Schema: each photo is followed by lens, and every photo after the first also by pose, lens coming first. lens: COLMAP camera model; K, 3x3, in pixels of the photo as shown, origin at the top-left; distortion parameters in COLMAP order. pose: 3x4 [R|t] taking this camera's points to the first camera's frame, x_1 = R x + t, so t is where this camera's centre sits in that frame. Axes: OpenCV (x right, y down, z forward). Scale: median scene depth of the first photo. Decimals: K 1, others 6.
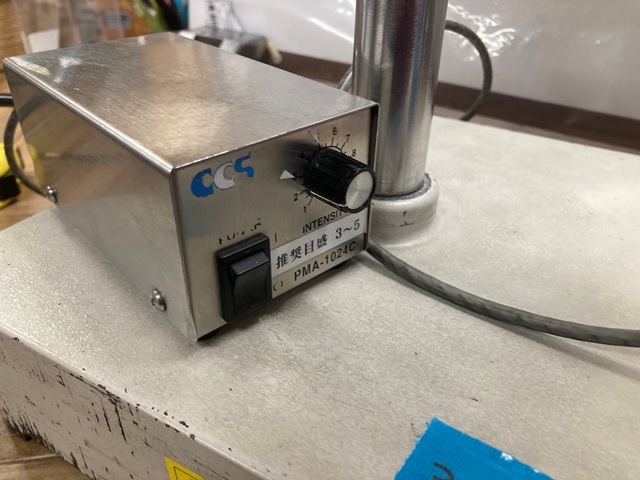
lens RADIAL K [[526.9, 0, 307.5], [0, 526.9, 240.5], [0, 0, 1]] dist [-0.008409, -0.003622]
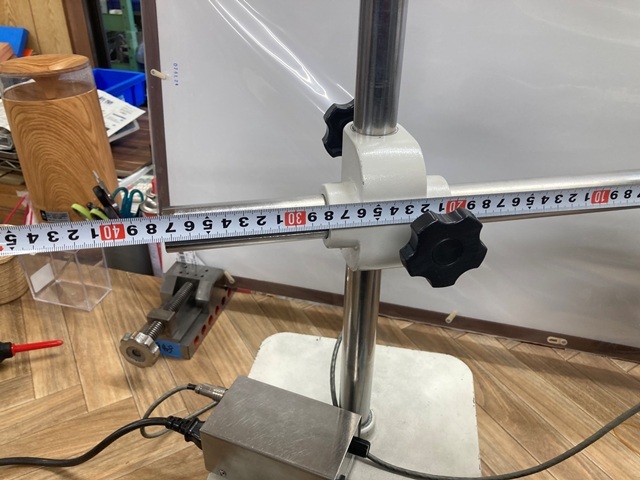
lens RADIAL K [[527.9, 0, 303.6], [0, 527.9, 238.4], [0, 0, 1]] dist [0.010205, 0.004613]
pose [[0.942644, -0.177347, 0.282789, -0.815026], [0.182065, 0.983238, 0.009734, -1.292035], [-0.279776, 0.042310, 0.959133, -1.747928]]
